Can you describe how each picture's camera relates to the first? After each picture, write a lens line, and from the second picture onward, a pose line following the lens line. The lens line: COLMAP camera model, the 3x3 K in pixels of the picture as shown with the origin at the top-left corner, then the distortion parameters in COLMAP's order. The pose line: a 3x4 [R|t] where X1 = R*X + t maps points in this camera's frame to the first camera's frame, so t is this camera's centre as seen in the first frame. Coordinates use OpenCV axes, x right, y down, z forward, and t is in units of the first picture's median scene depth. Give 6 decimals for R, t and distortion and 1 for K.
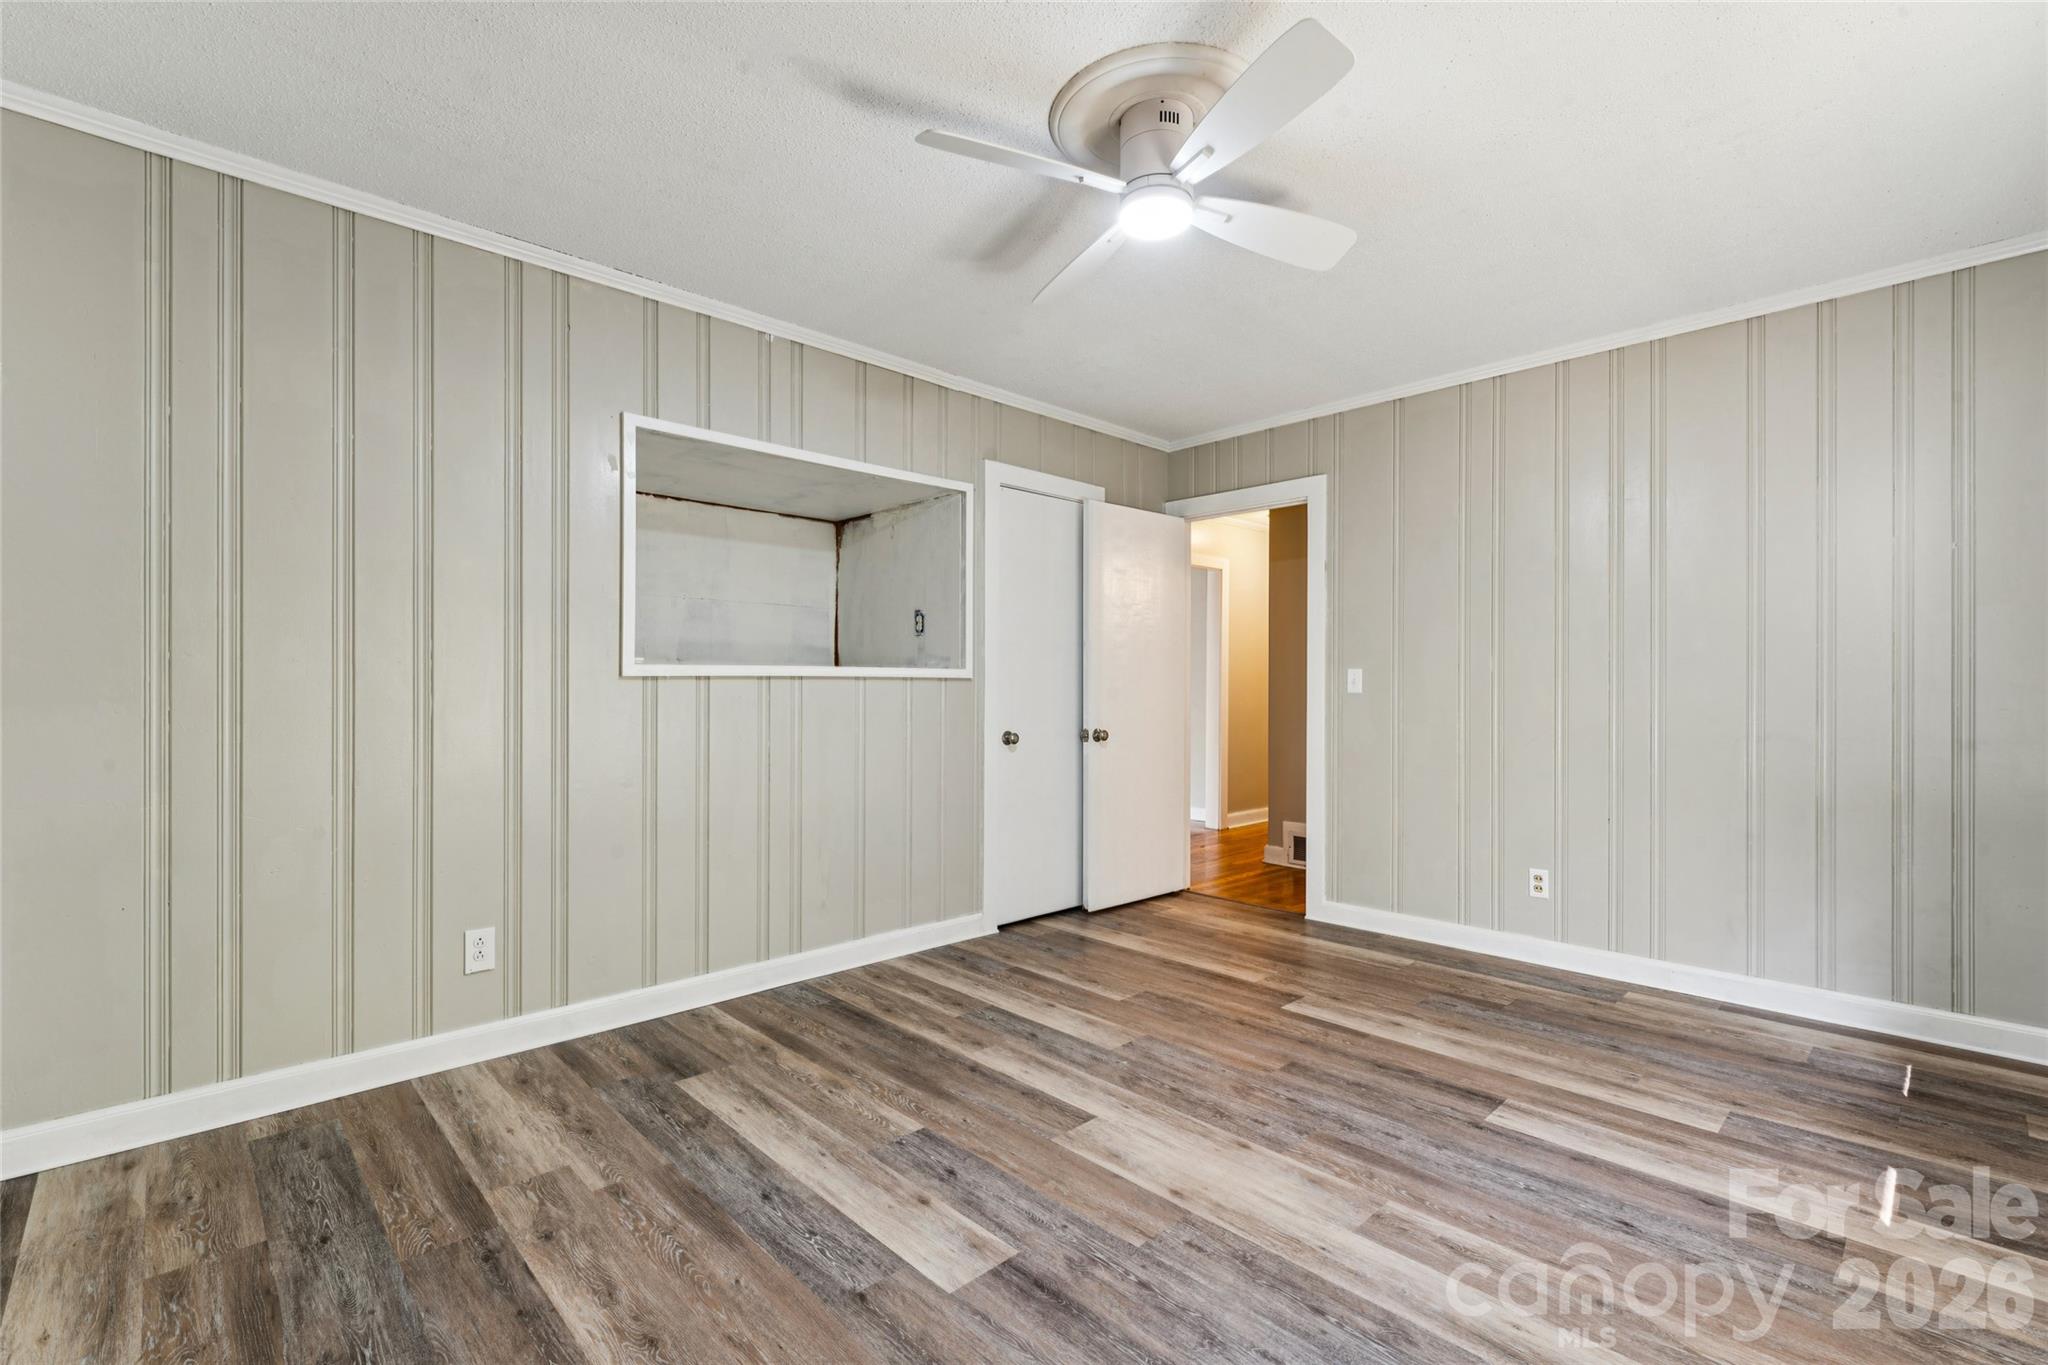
lens RADIAL K [[908.1, 0, 1015.3], [0, 908.1, 690.5], [0, 0, 1]] dist [-0.002606, 0.000620]
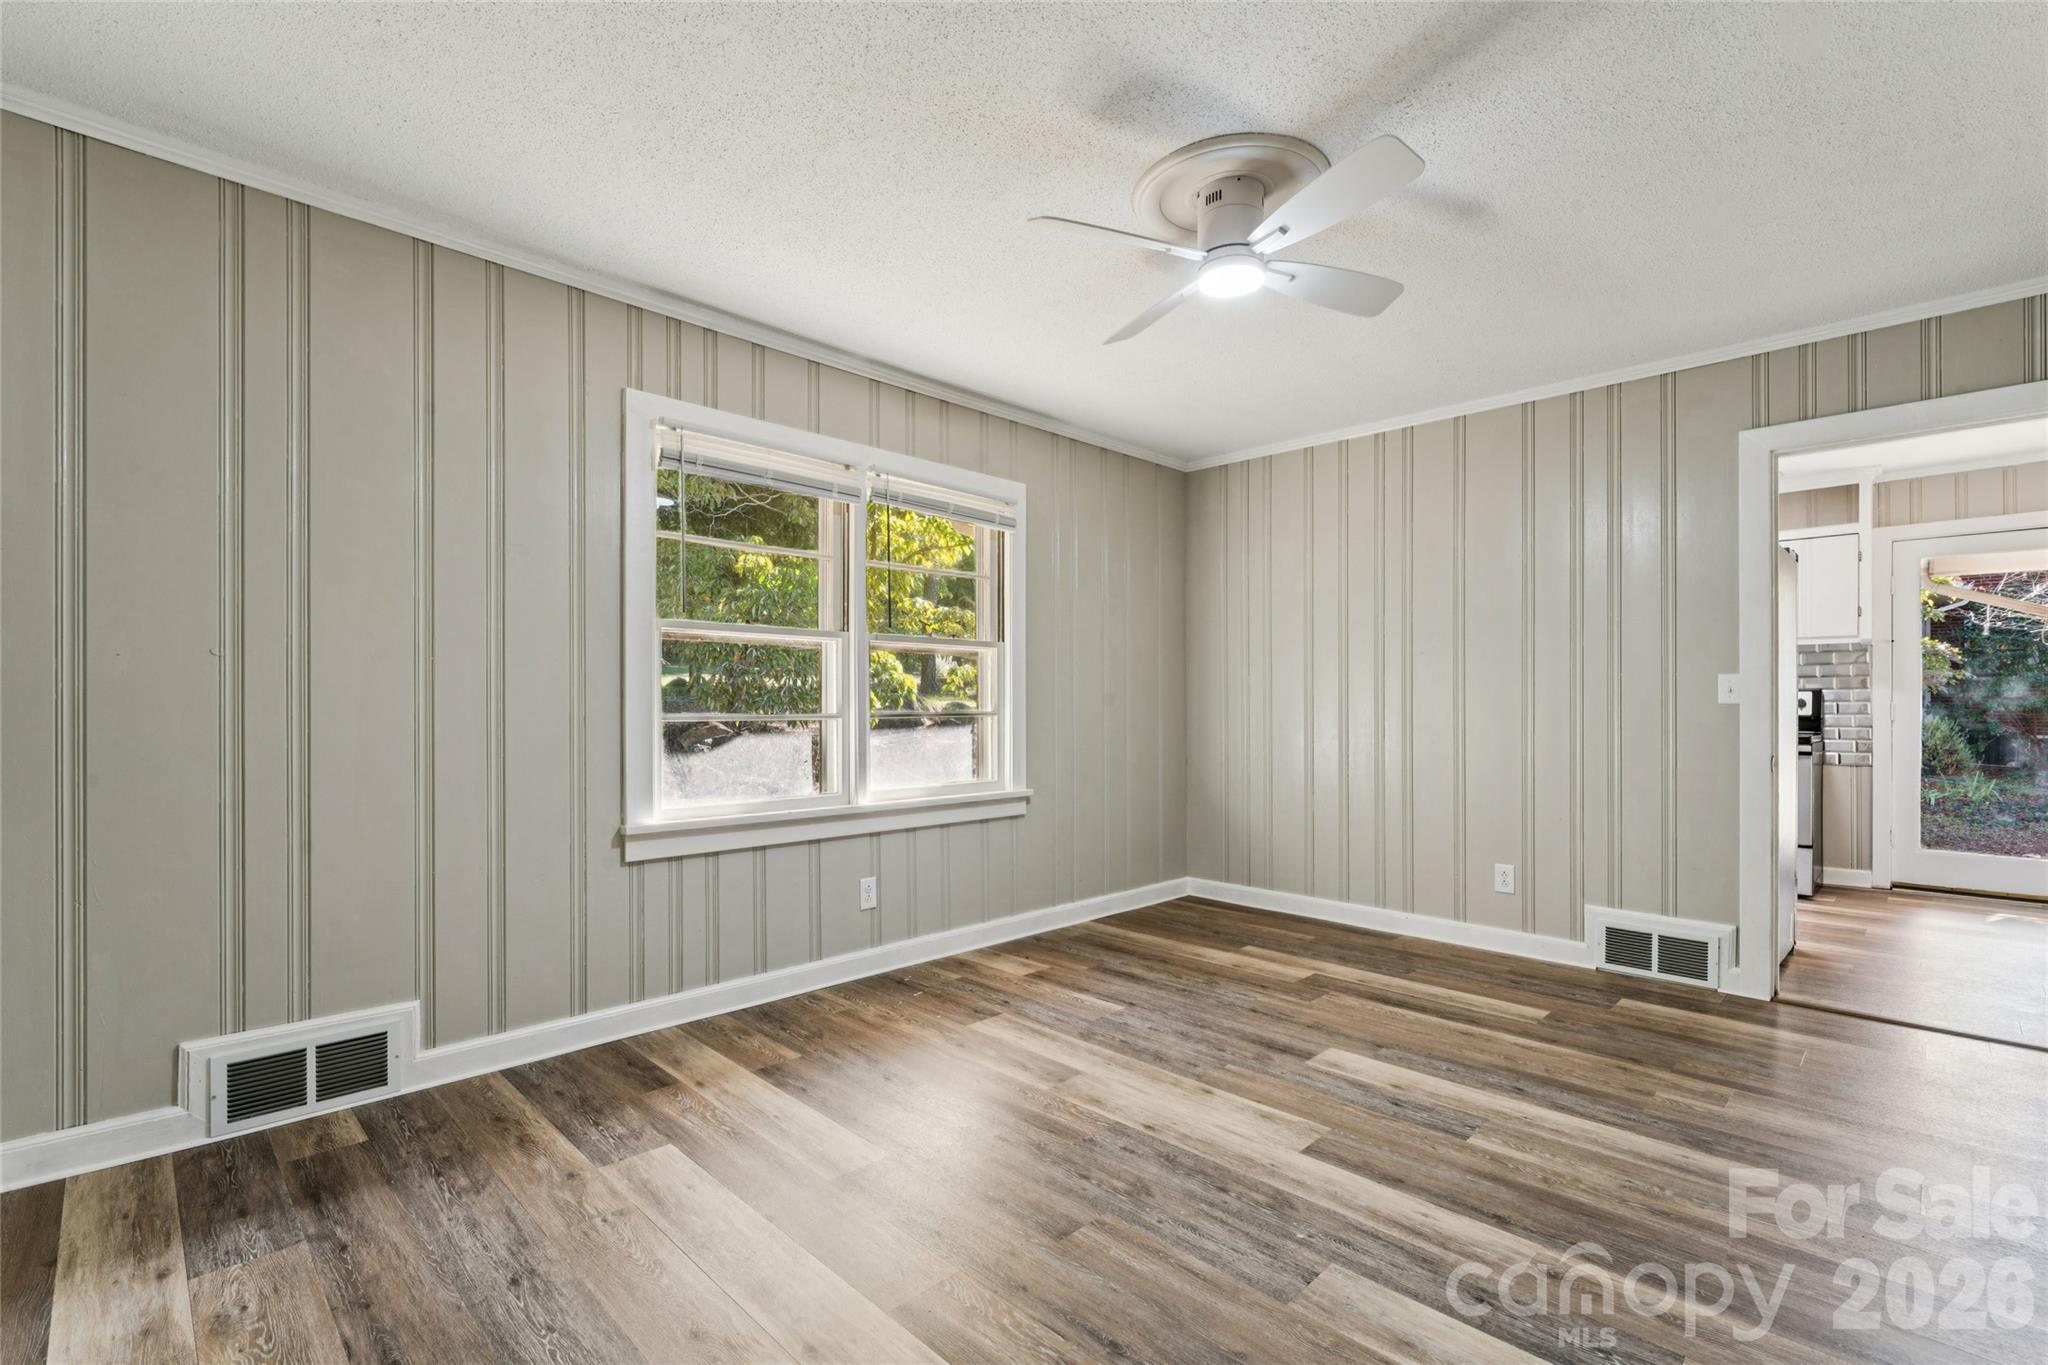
lens RADIAL K [[908.1, 0, 1015.3], [0, 908.1, 690.5], [0, 0, 1]] dist [-0.002606, 0.000620]
pose [[-0.999789, -0.006216, -0.019573, 0.371690], [-0.005964, 0.999899, -0.012935, 0.002168], [0.019651, -0.012816, -0.999725, 1.775012]]
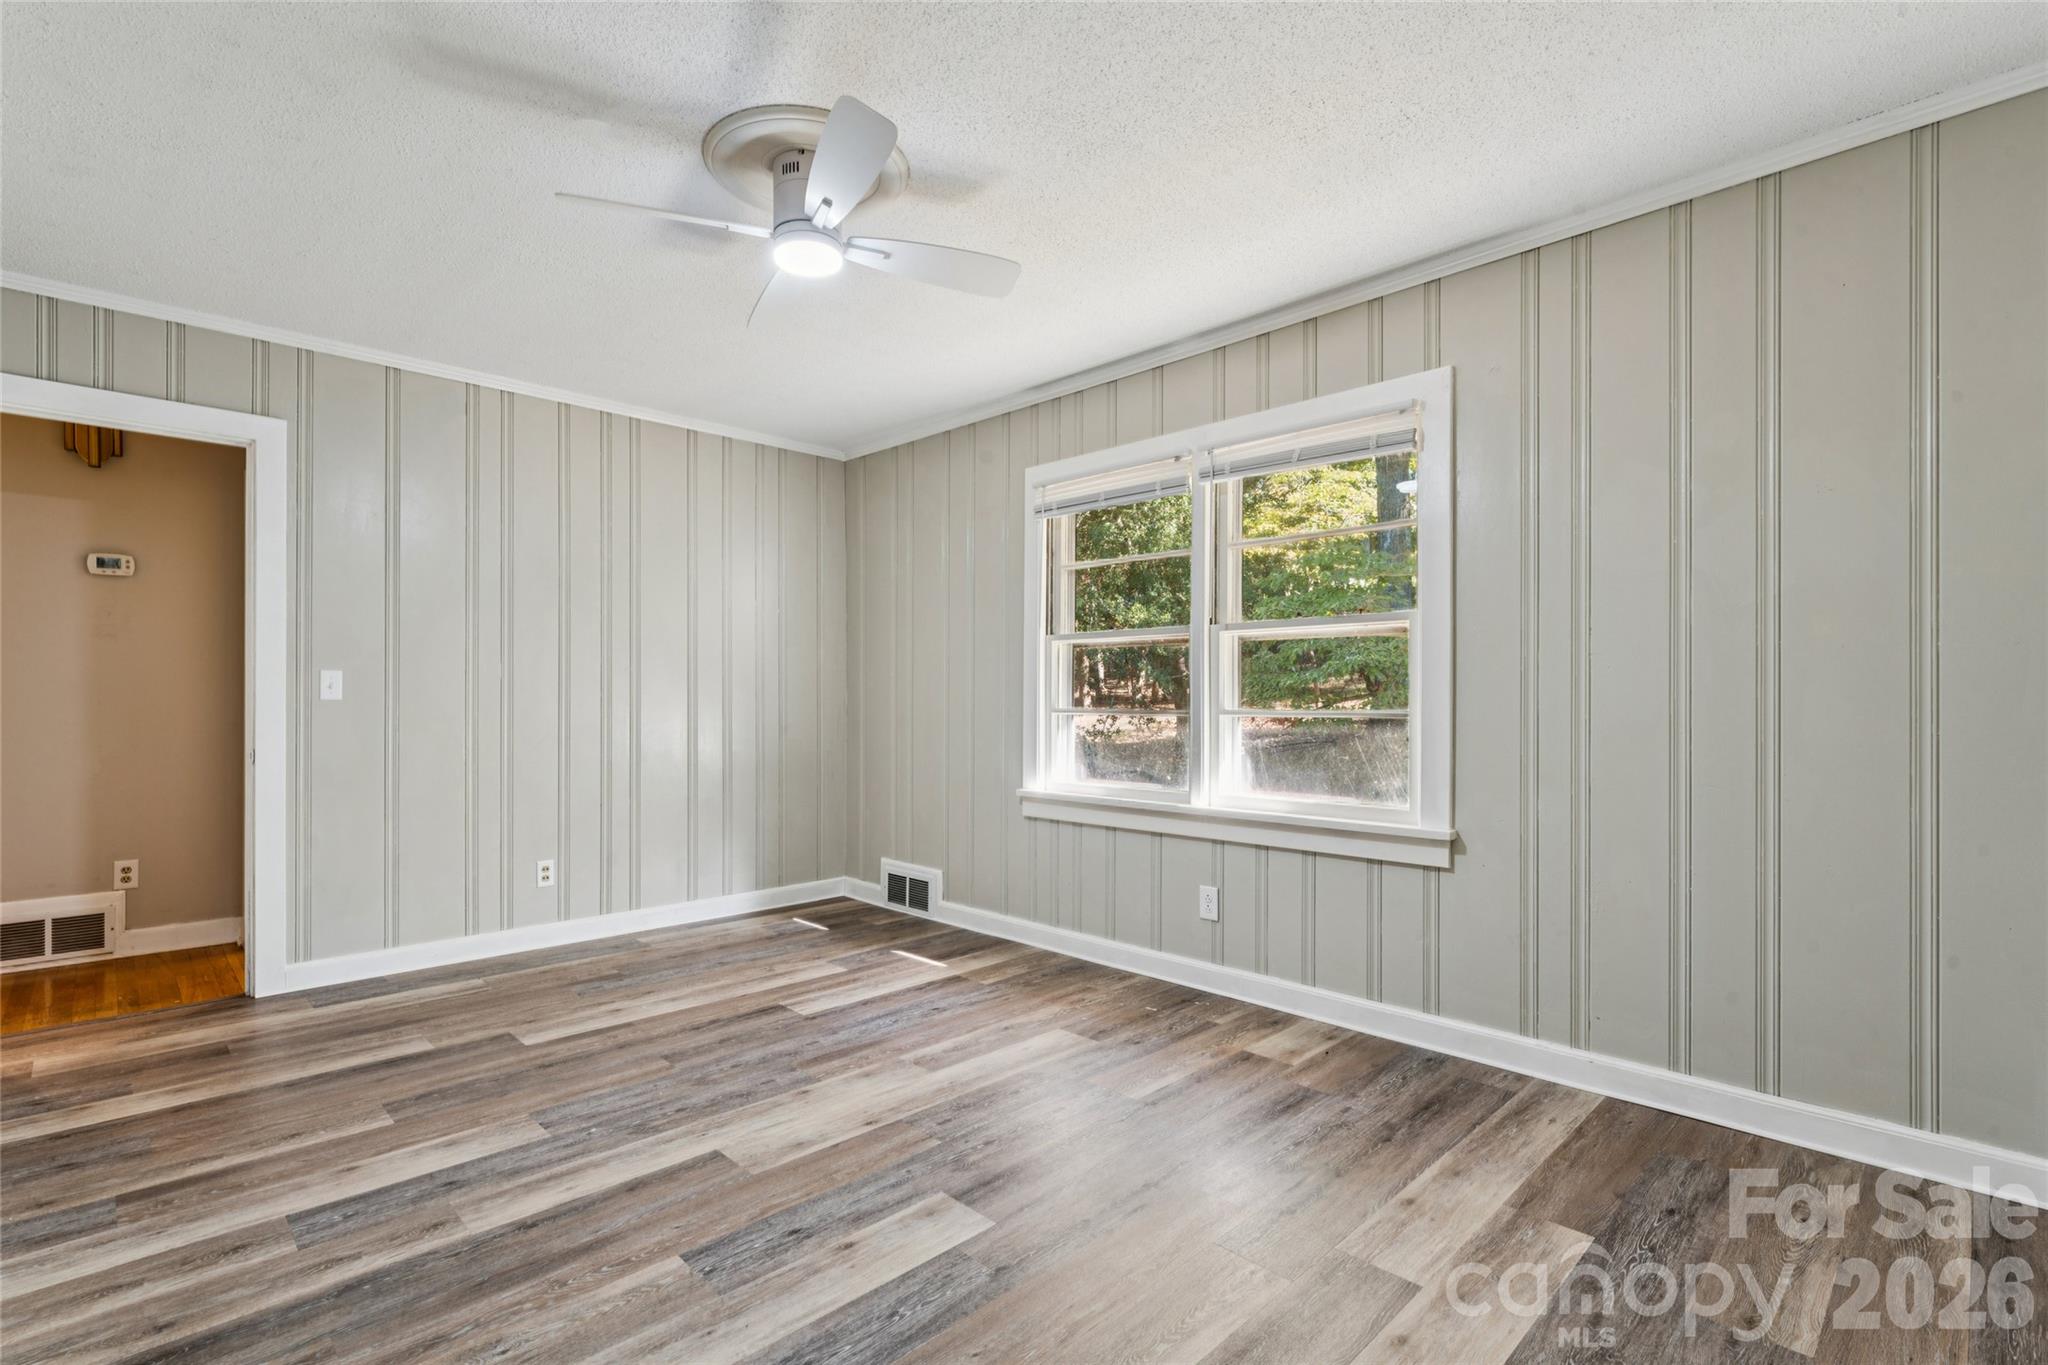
lens RADIAL K [[954.0, 0, 1019.3], [0, 954.0, 698.6], [0, 0, 1]] dist [-0.002899, -0.000048]
pose [[-0.018507, -0.003110, 0.999824, -0.824587], [0.000374, 0.999995, 0.003117, -0.001426], [-0.999829, 0.000432, -0.018506, 0.642243]]
